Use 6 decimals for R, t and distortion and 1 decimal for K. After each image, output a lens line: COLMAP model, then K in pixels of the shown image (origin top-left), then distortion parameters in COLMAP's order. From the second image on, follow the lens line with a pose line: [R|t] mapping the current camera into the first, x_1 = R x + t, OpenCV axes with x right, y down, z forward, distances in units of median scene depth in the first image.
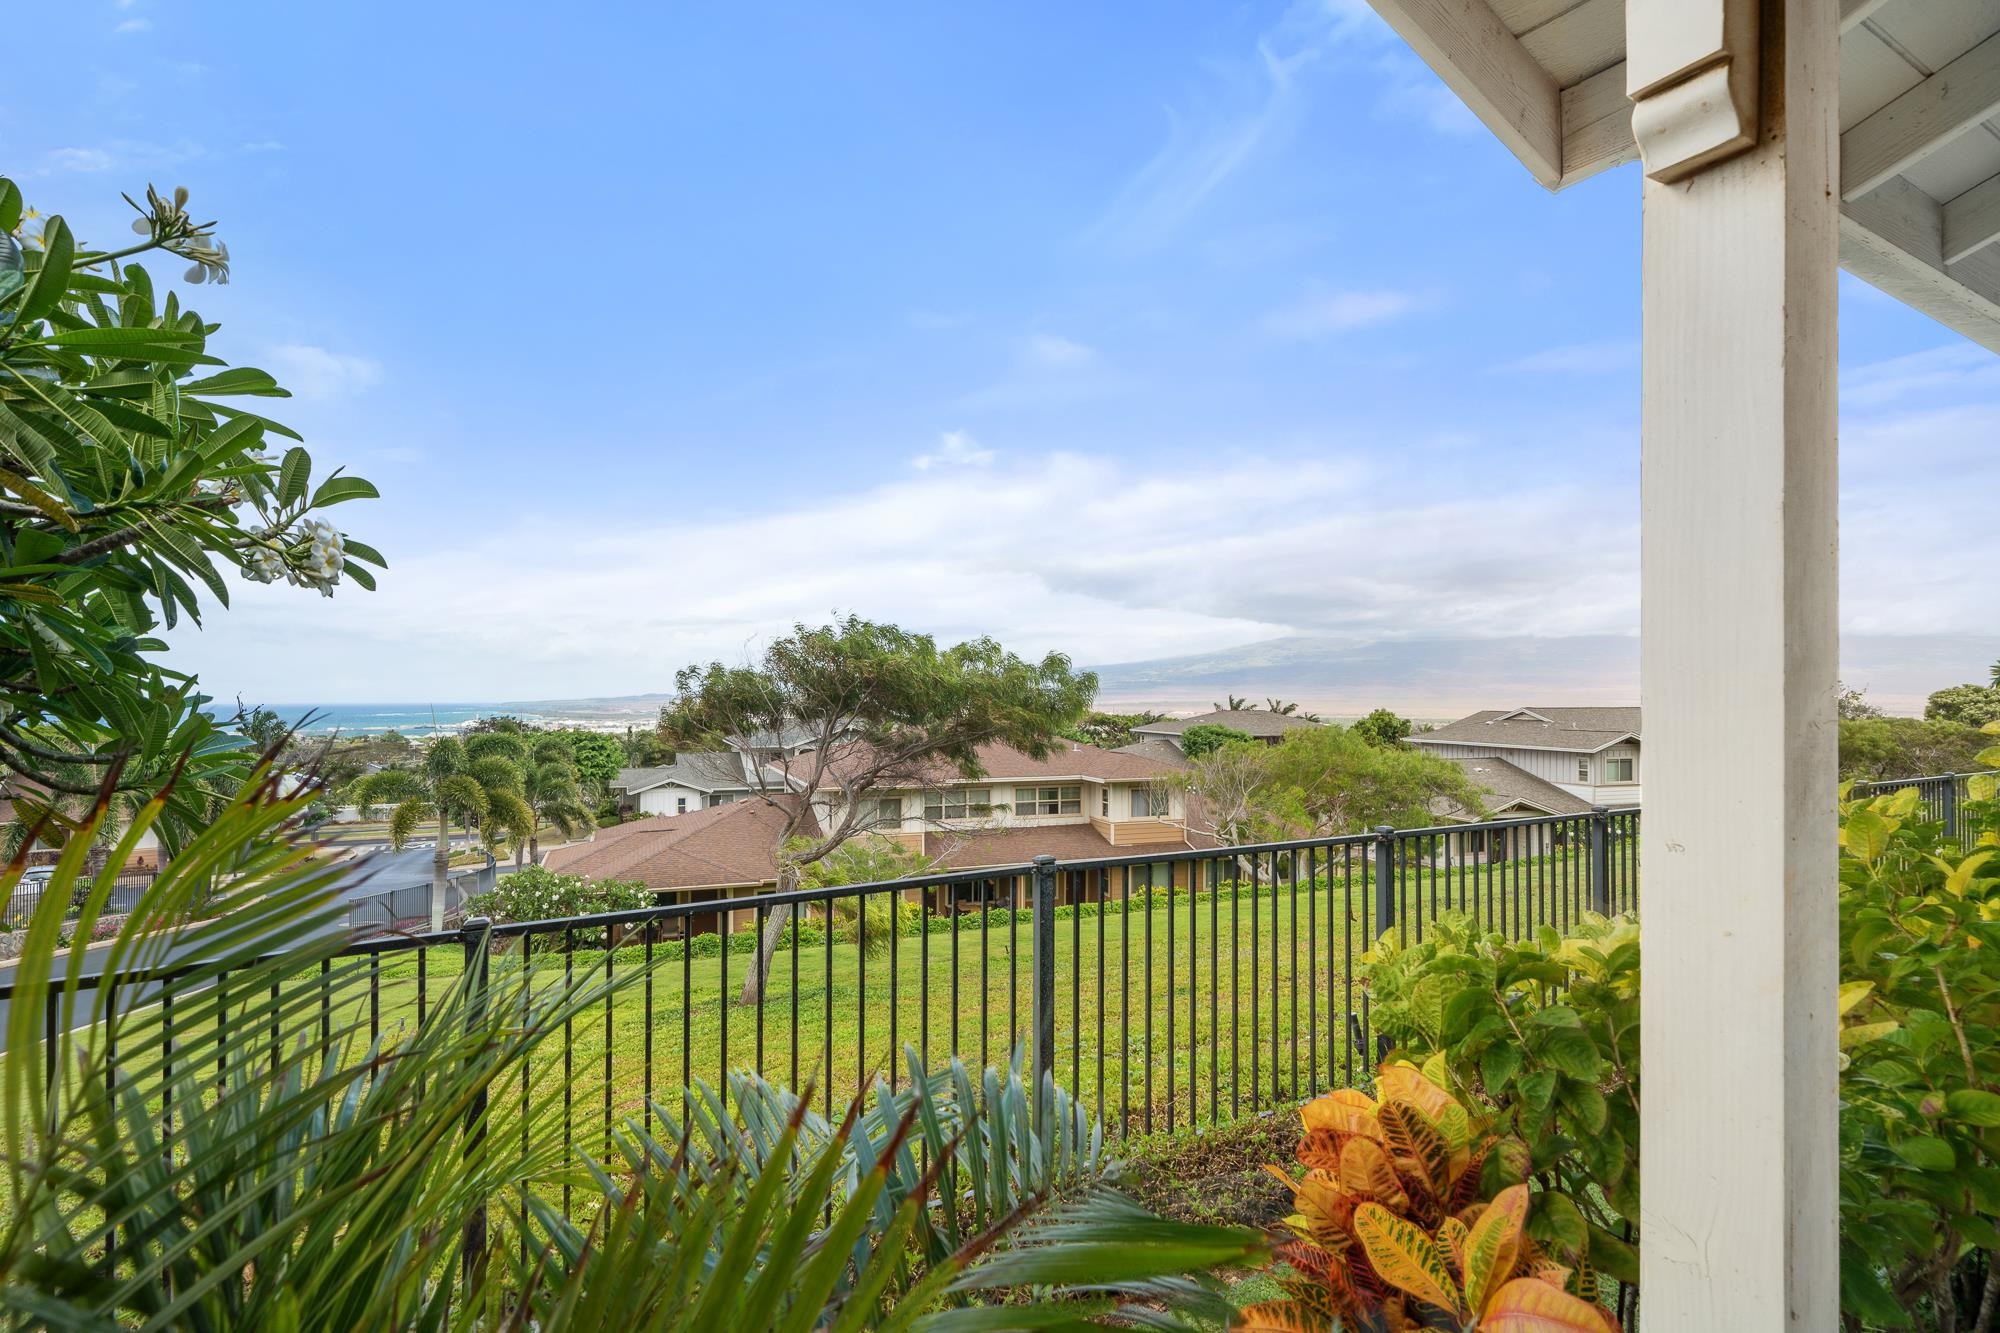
lens RADIAL K [[981.9, 0, 1004.6], [0, 981.9, 672.1], [0, 0, 1]] dist [-0.002561, -0.000049]
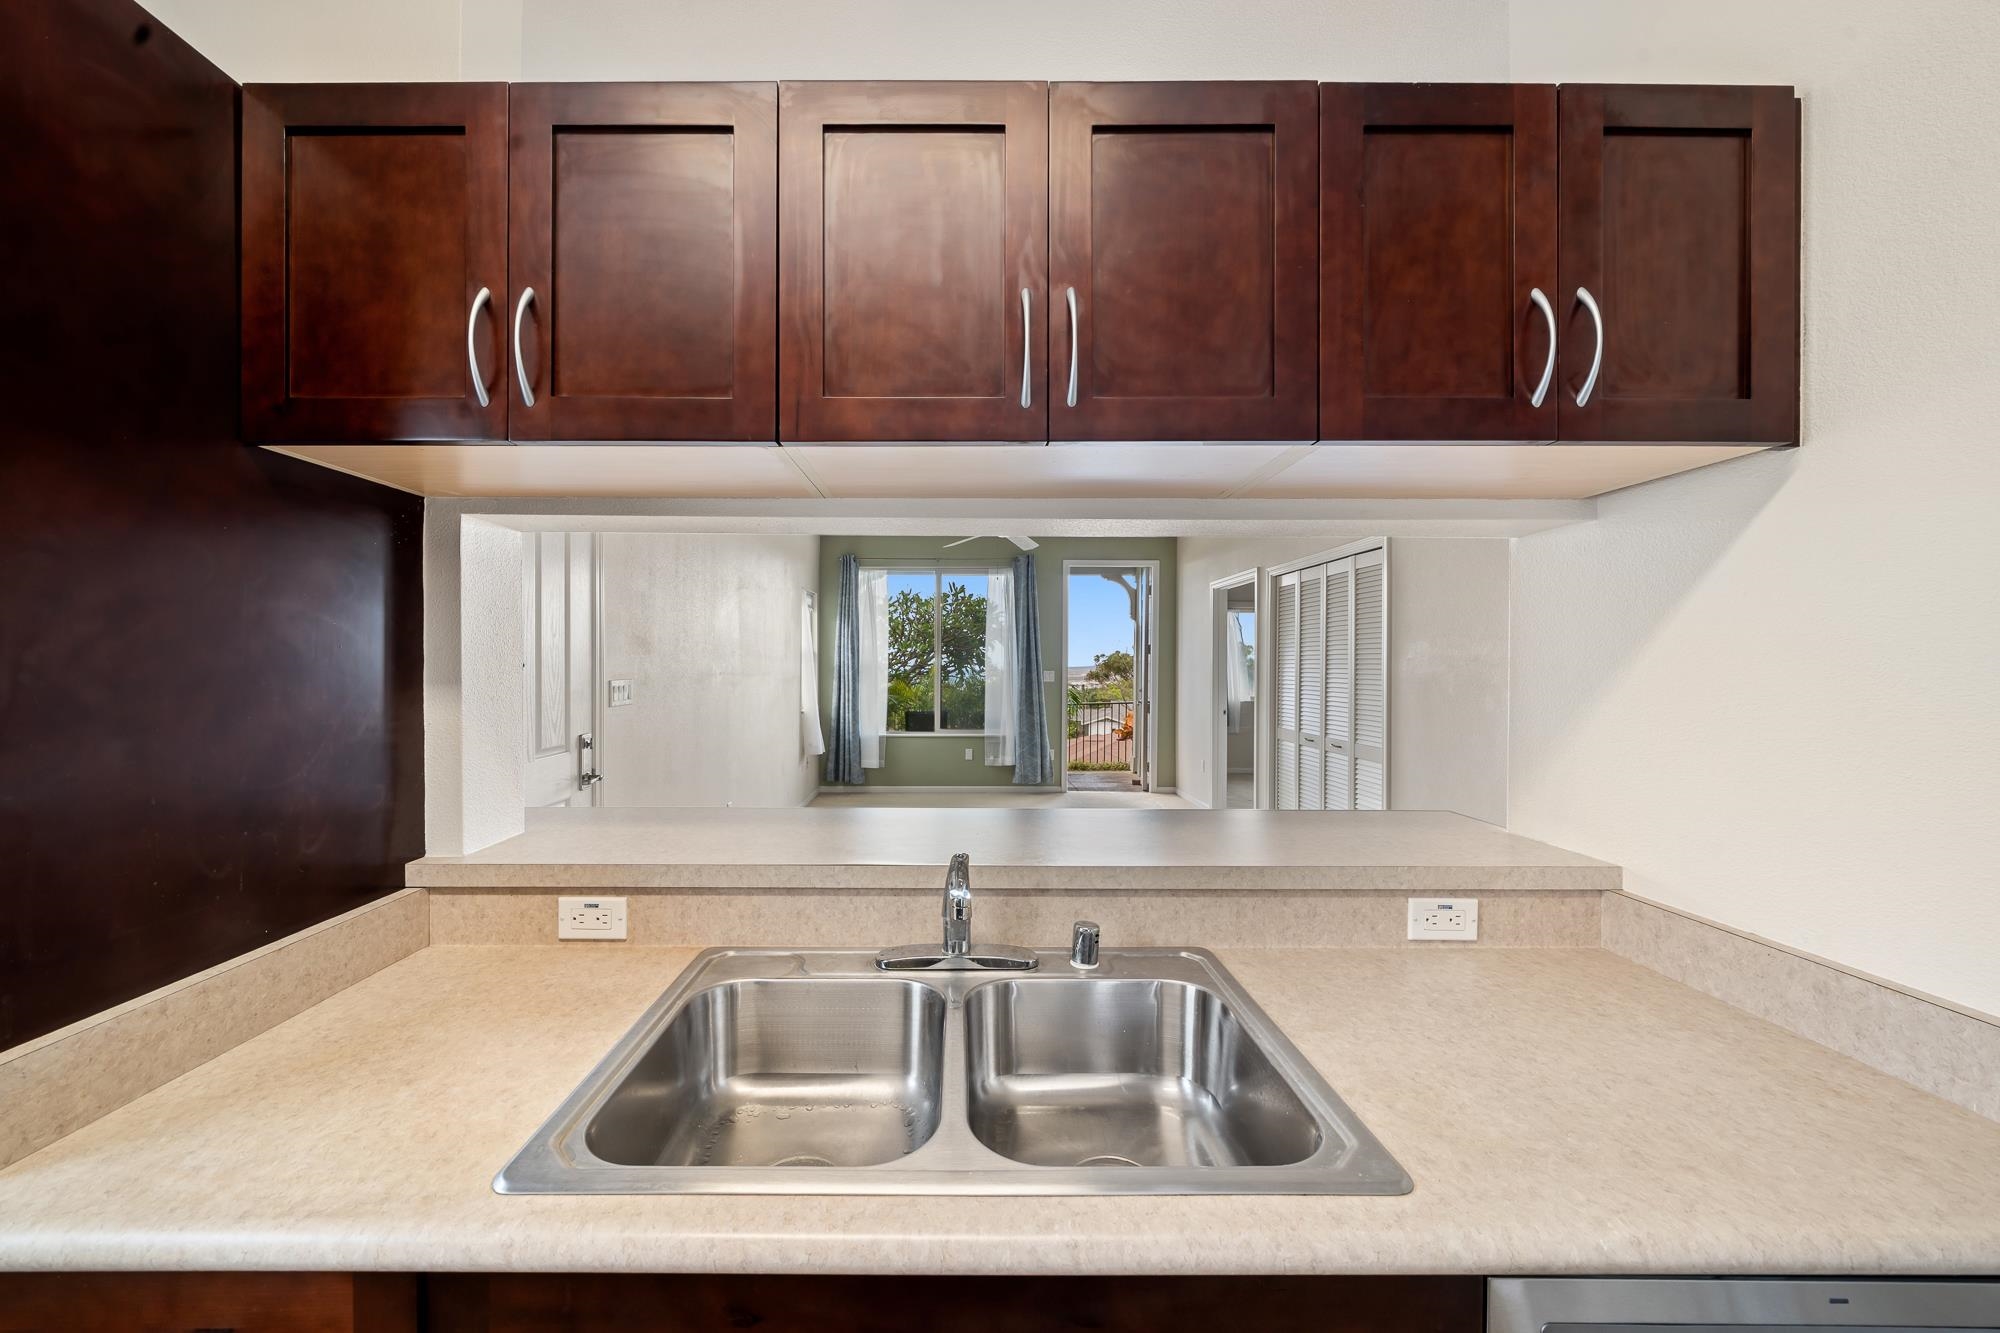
lens RADIAL K [[710.5, 0, 957.9], [0, 710.5, 657.6], [0, 0, 1]] dist [-0.009166, 0.000038]
pose [[0.854857, 0.001670, -0.518860, 0.108396], [0.005332, 0.999914, 0.012004, -0.004939], [0.518836, -0.013028, 0.854775, -0.240691]]
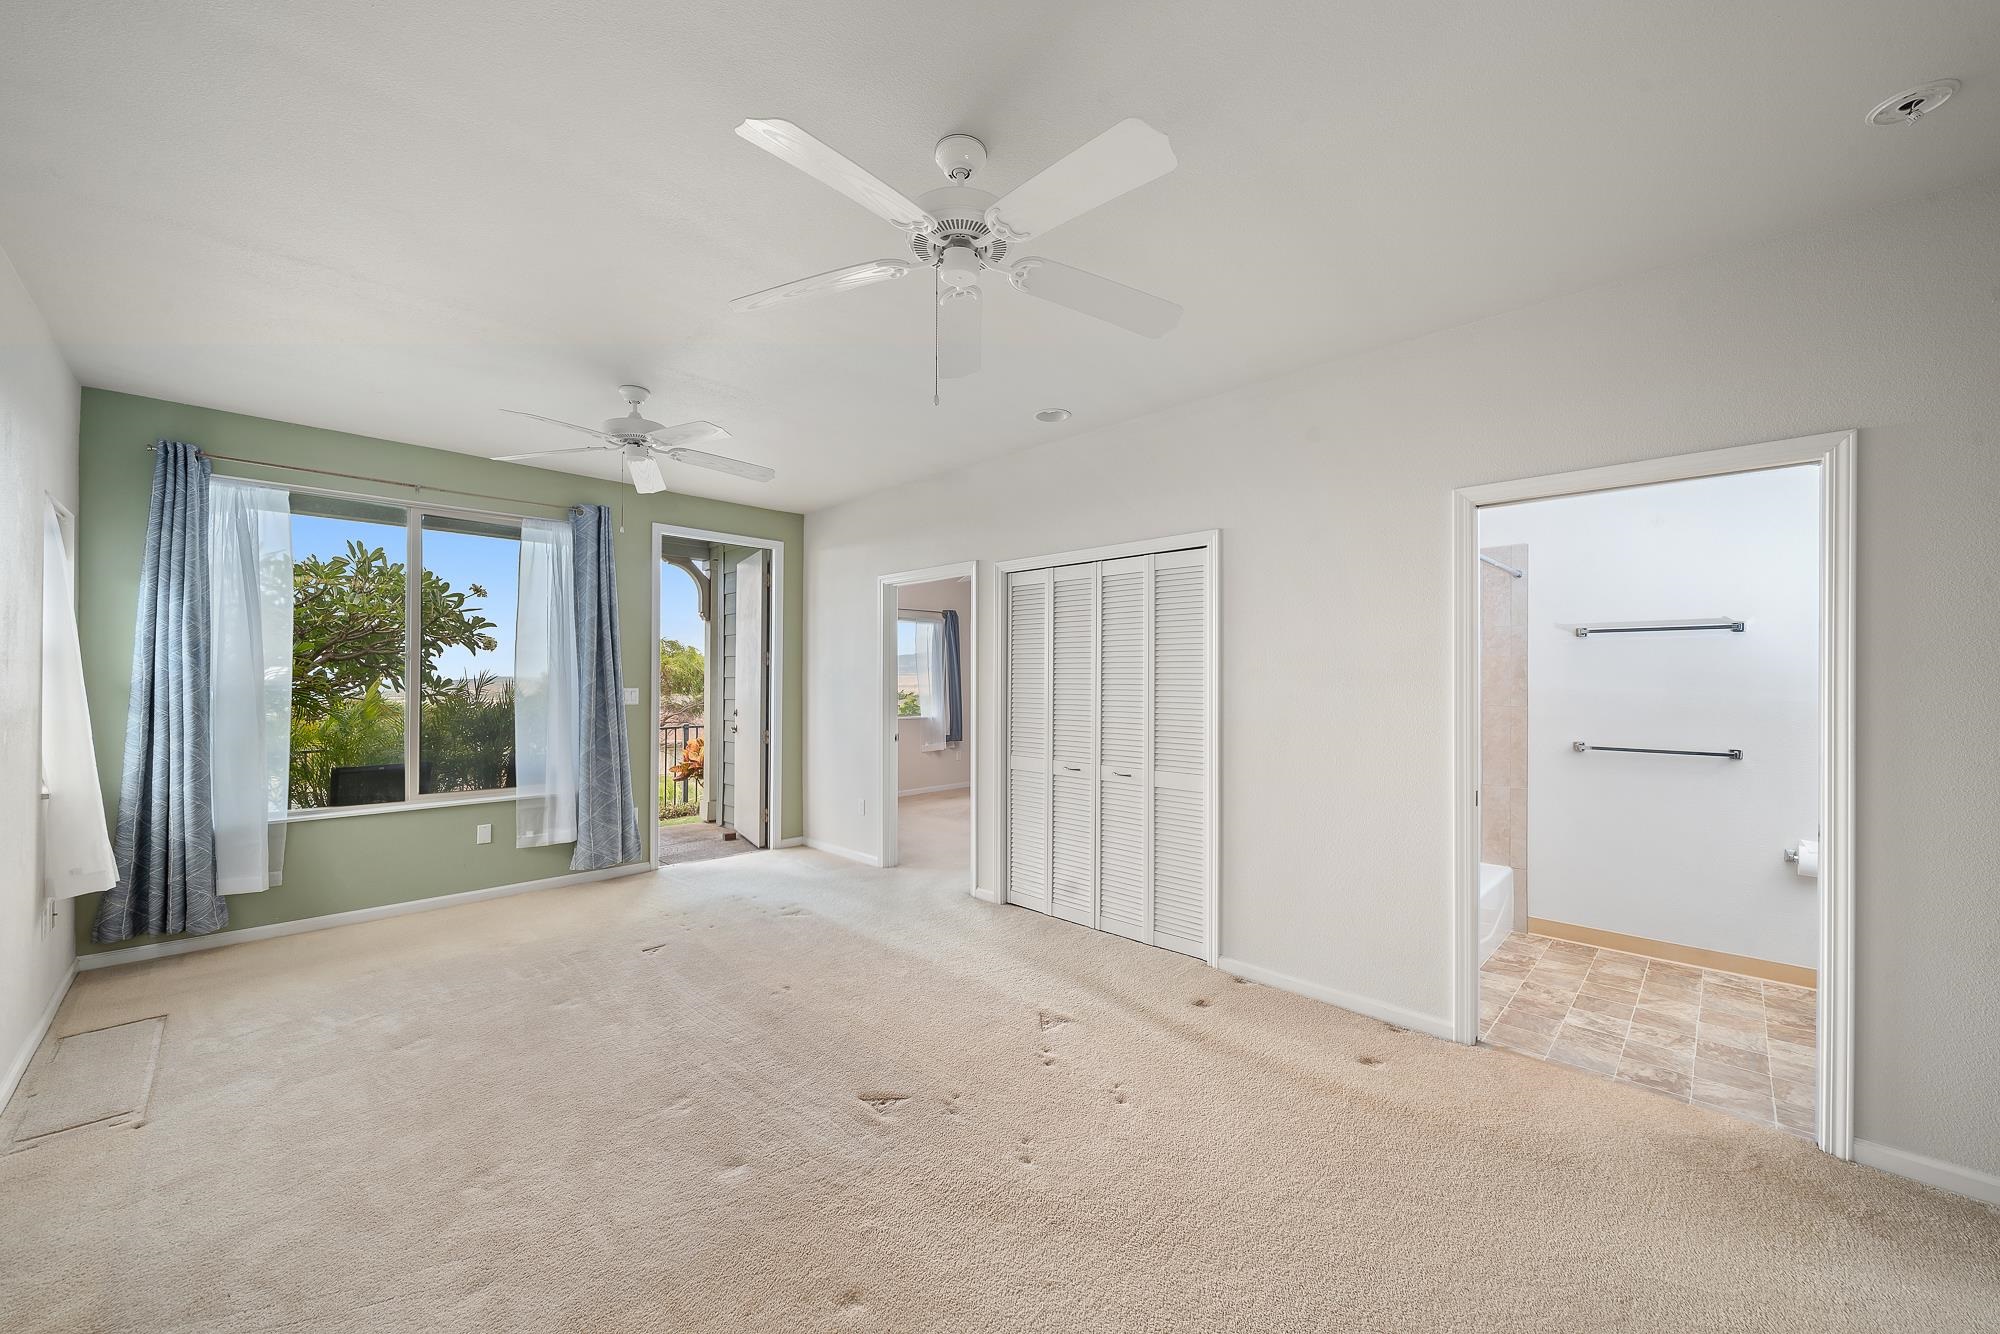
lens RADIAL K [[753.6, 0, 1003.6], [0, 753.6, 672.2], [0, 0, 1]] dist [-0.000163, 0.000022]
pose [[0.968754, 0.008314, 0.247884, 0.053074], [-0.011658, 0.999860, 0.012026, -0.004081], [-0.247749, -0.014540, 0.968715, -0.204671]]
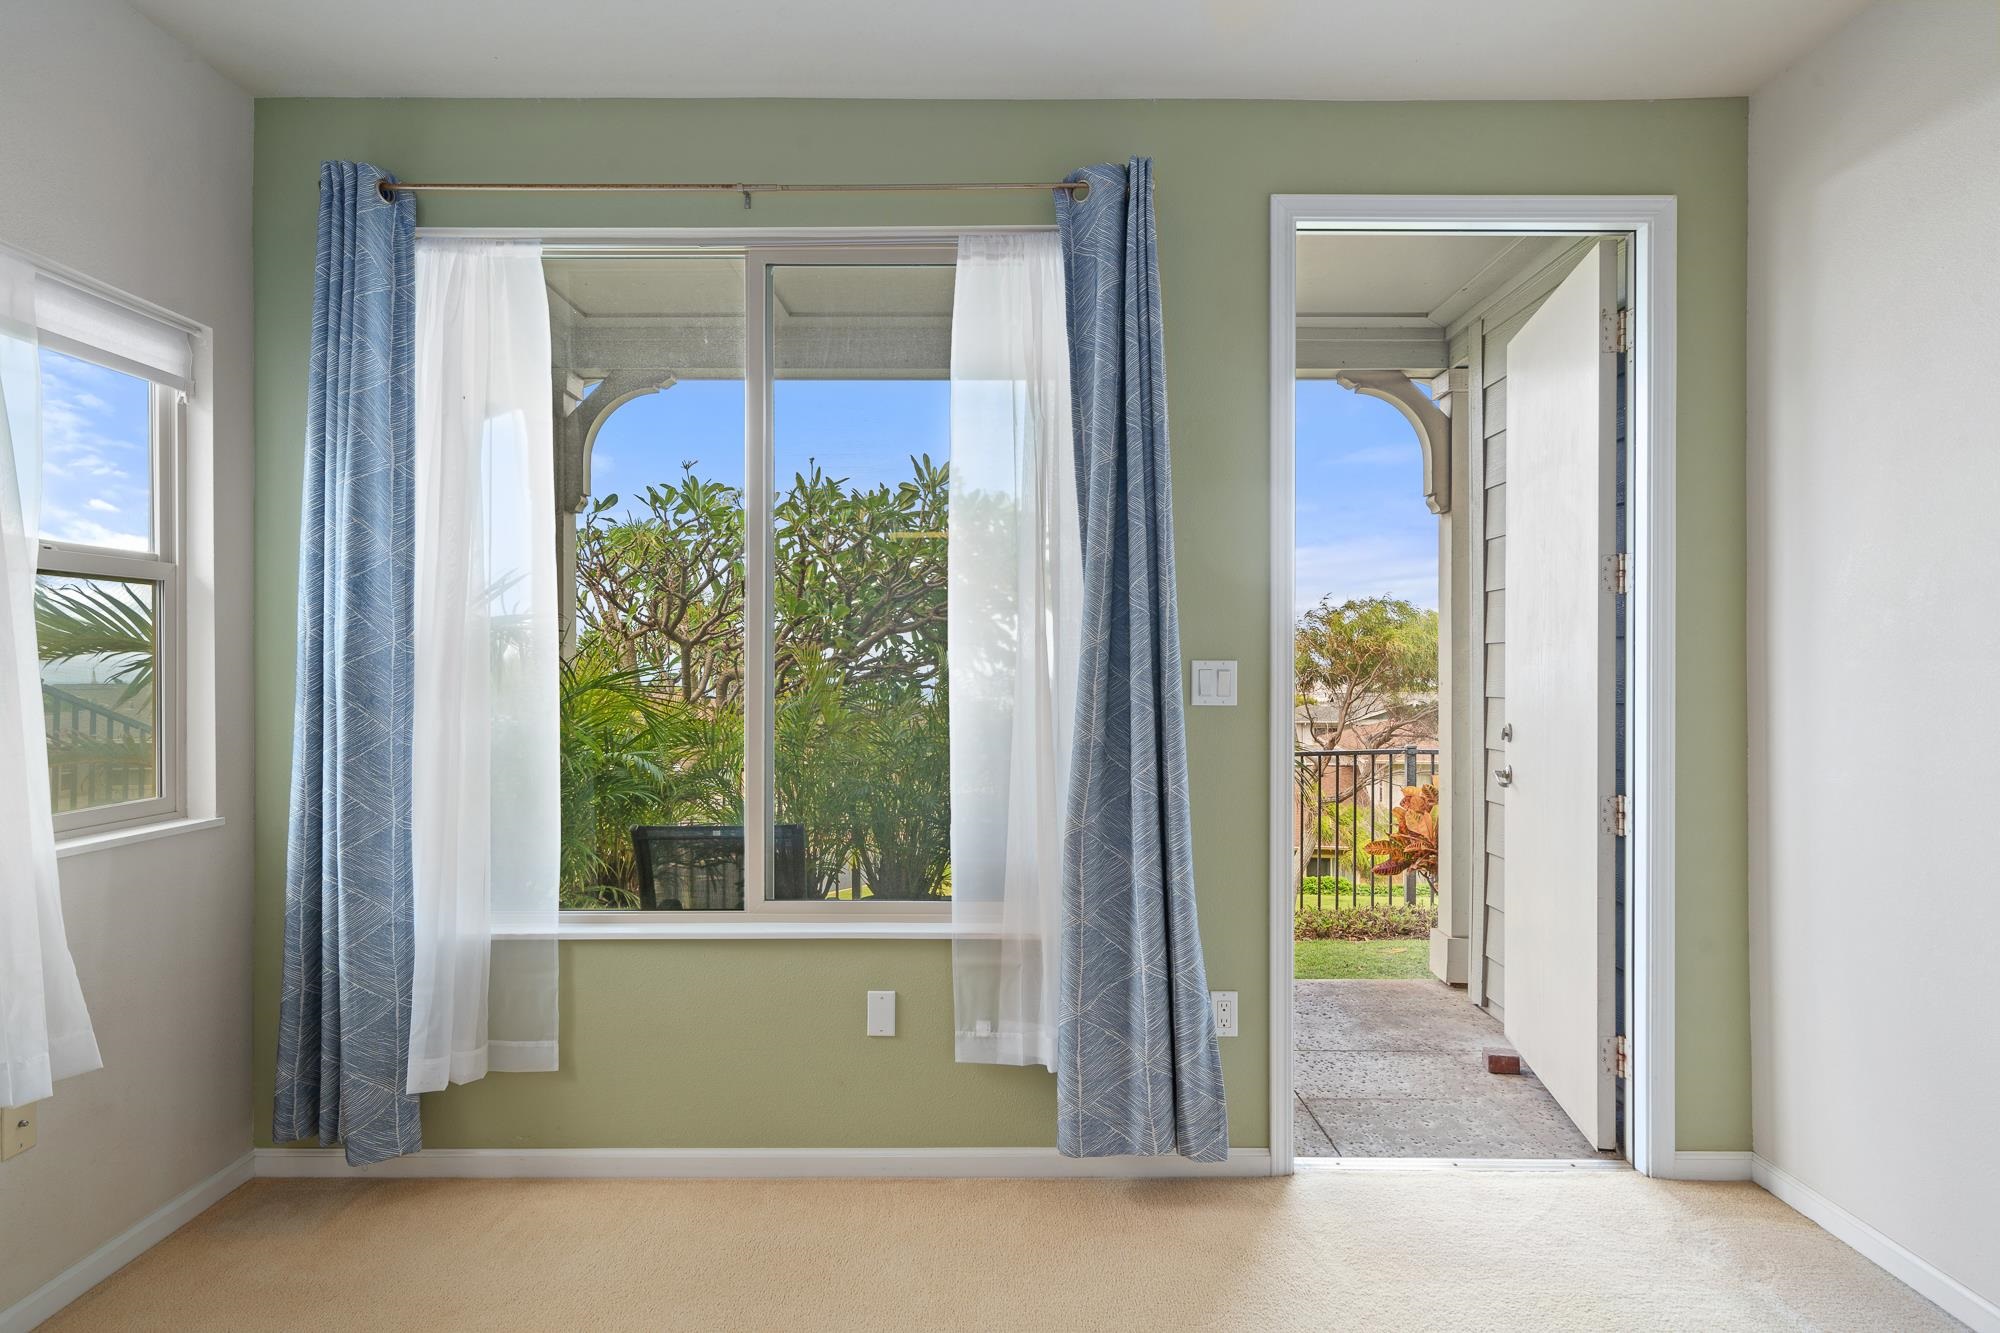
lens RADIAL K [[1045.8, 0, 1001.0], [0, 1045.8, 667.5], [0, 0, 1]] dist [0.002462, -0.000788]
pose [[0.856567, 0.001984, -0.516032, 0.043762], [0.008550, 0.999801, 0.018036, 0.000892], [0.515965, -0.019861, 0.856380, -0.110093]]
